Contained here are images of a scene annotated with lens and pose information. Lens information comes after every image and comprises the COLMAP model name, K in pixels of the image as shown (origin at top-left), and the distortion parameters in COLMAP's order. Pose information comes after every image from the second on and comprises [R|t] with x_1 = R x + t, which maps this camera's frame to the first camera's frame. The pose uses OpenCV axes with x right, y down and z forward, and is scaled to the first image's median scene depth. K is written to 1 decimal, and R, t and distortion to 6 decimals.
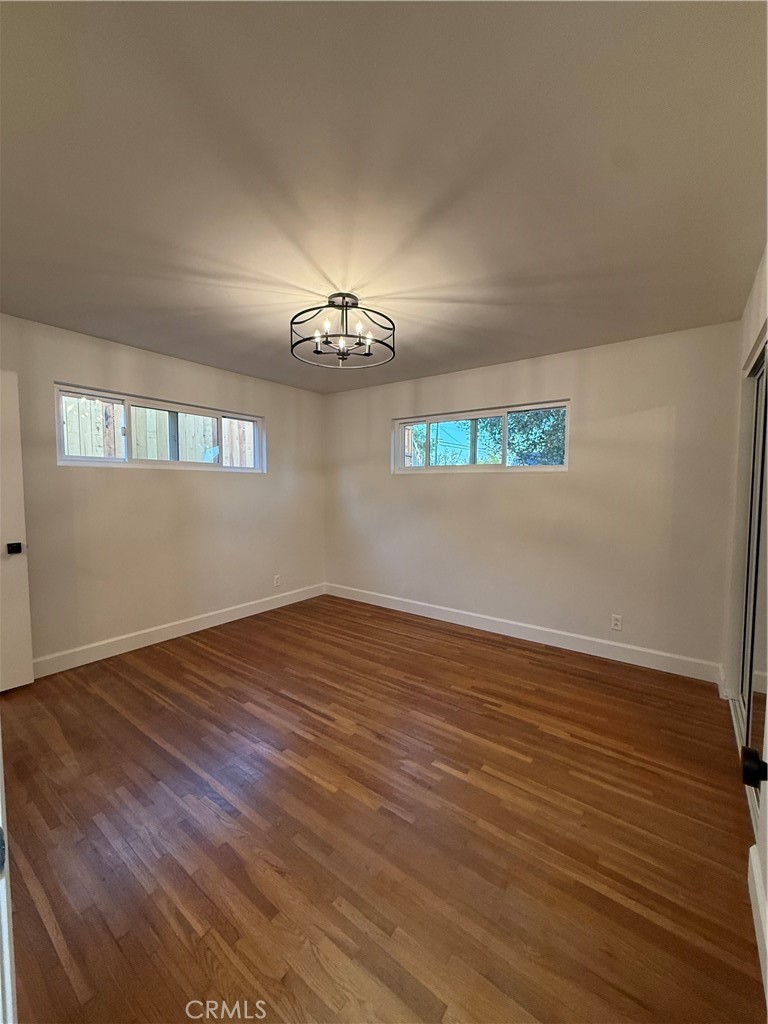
lens RADIAL K [[409.2, 0, 385.3], [0, 409.2, 509.9], [0, 0, 1]] dist [-0.000984, -0.000157]
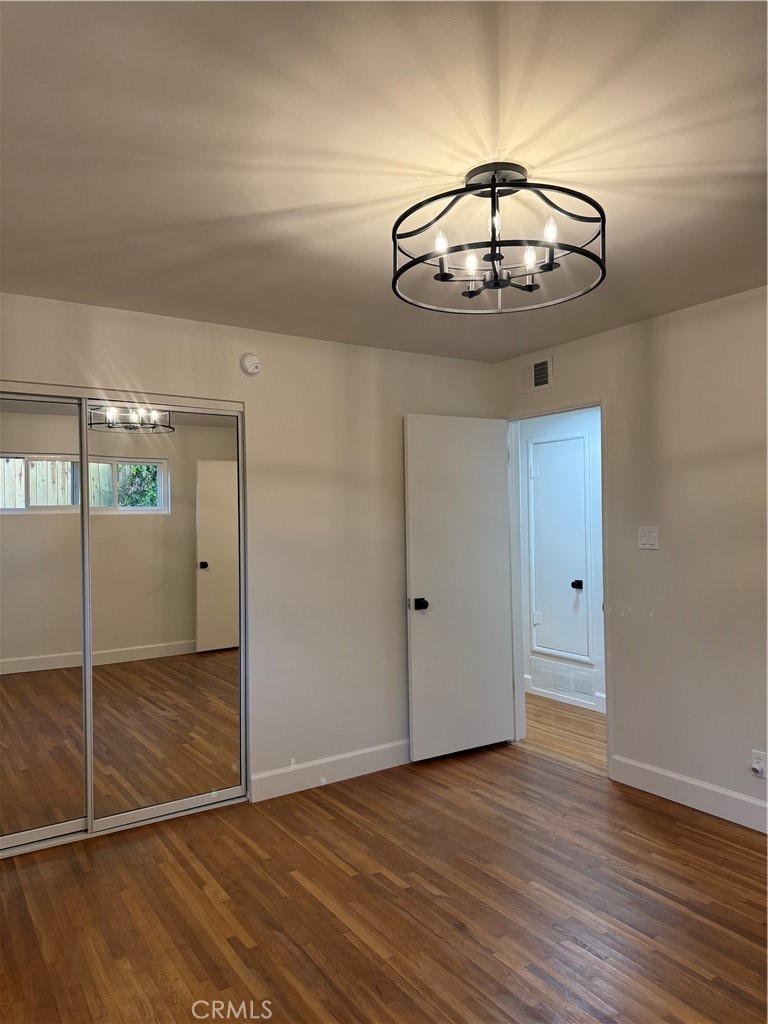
lens RADIAL K [[719.3, 0, 386.1], [0, 719.3, 511.5], [0, 0, 1]] dist [0.007024, 0.000233]
pose [[-0.941124, 0.011886, 0.337851, -0.304420], [0.030816, 0.998237, 0.050723, -0.174108], [-0.336653, 0.058148, -0.939832, 2.131828]]
